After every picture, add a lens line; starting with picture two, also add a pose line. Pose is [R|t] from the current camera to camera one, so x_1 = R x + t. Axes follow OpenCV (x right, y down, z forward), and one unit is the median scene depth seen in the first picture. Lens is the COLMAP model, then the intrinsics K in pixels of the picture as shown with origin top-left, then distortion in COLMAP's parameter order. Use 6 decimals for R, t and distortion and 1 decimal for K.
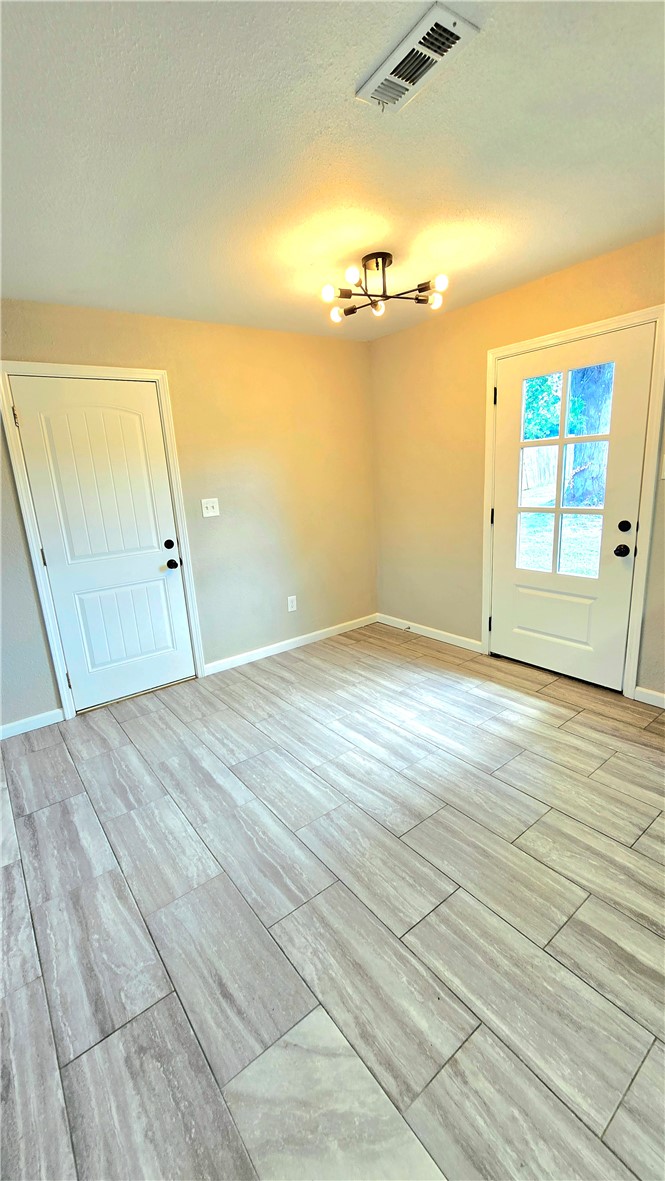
lens RADIAL K [[483.9, 0, 325.7], [0, 483.9, 587.8], [0, 0, 1]] dist [0.000142, 0.000328]
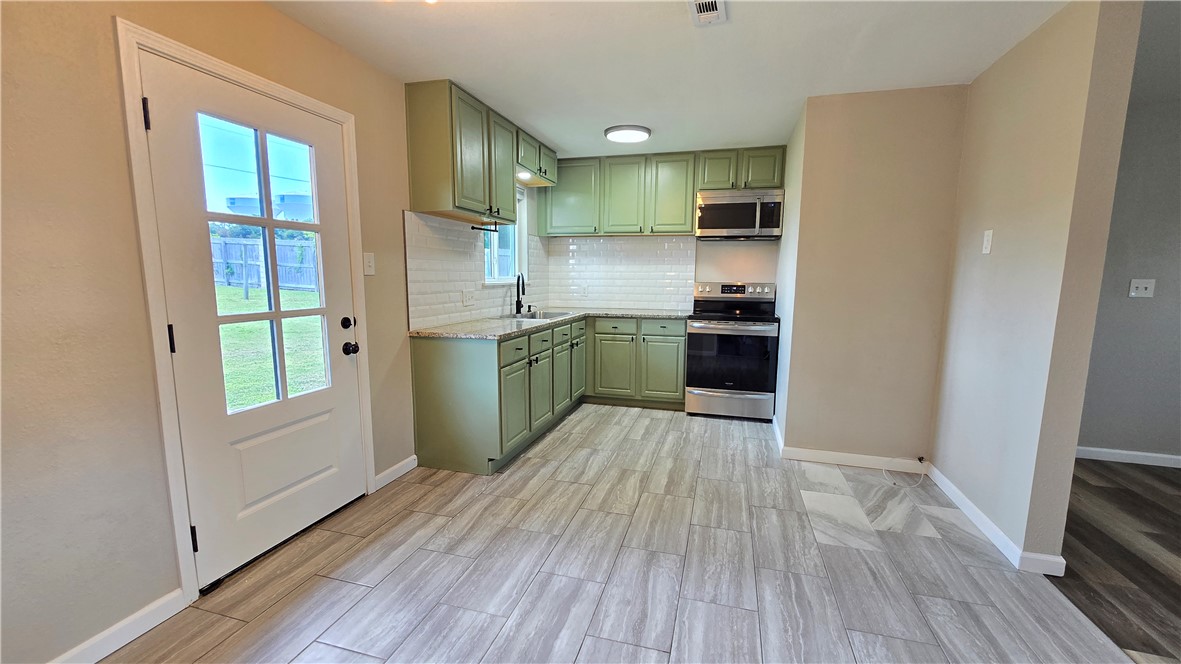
lens RADIAL K [[483.9, 0, 588.2], [0, 483.9, 337.3], [0, 0, 1]] dist [0.000142, 0.000328]
pose [[-0.597115, -0.046407, 0.800812, -0.479652], [0.220859, 0.950228, 0.219746, -0.226046], [-0.771152, 0.308080, -0.557146, 1.292665]]
